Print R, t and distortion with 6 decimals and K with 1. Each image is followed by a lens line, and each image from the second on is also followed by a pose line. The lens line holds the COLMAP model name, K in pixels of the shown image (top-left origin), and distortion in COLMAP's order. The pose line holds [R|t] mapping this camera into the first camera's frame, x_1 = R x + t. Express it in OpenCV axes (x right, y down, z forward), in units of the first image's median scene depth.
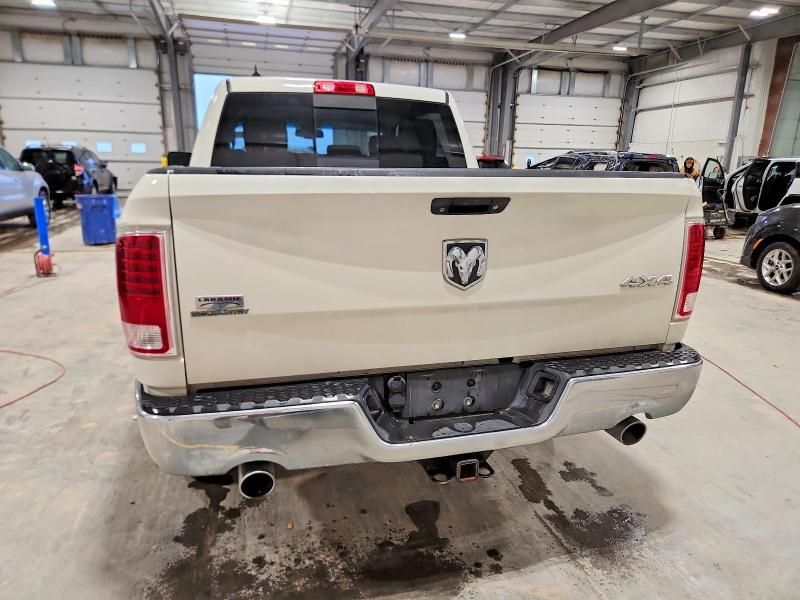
lens RADIAL K [[537.5, 0, 400.0], [0, 537.5, 300.0], [0, 0, 1]] dist [0.064796, -0.054566]
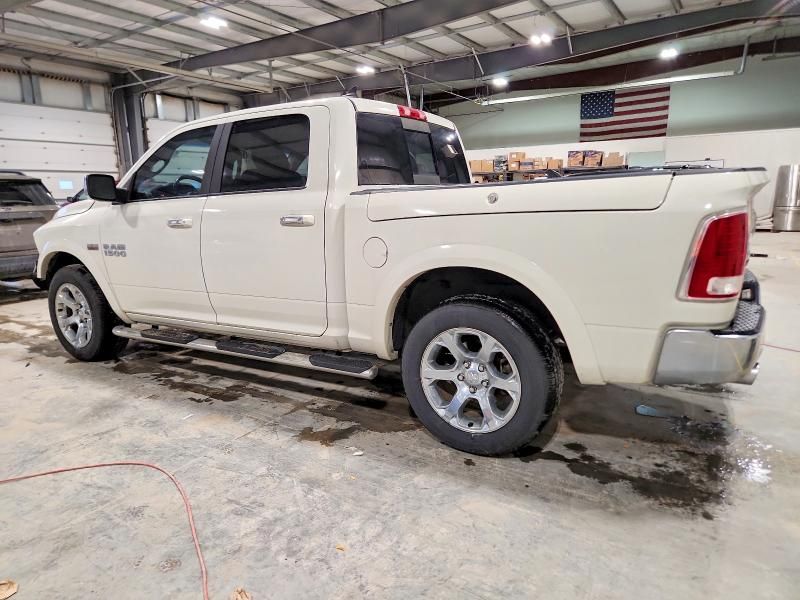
lens RADIAL K [[523.7, 0, 400.0], [0, 523.7, 300.0], [0, 0, 1]] dist [0.069438, -0.053253]
pose [[0.732276, -0.172694, 0.658748, -0.176767], [0.199565, 0.979264, 0.034879, -0.010514], [-0.651112, 0.105922, 0.751555, 0.045561]]
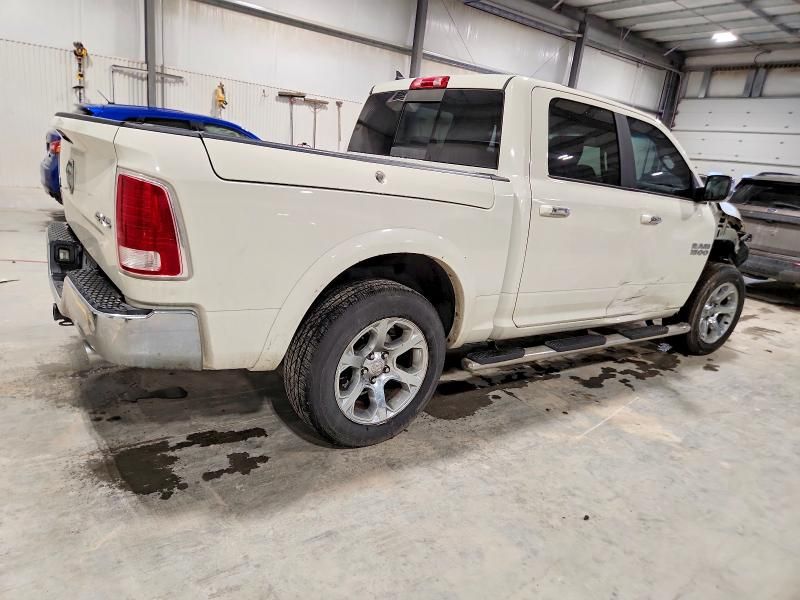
lens RADIAL K [[537.5, 0, 400.0], [0, 537.5, 300.0], [0, 0, 1]] dist [0.064796, -0.054566]
pose [[0.347440, 0.267857, -0.898631, 0.181947], [-0.327651, 0.932605, 0.151303, -0.026611], [0.878596, 0.241869, 0.411788, 0.119634]]
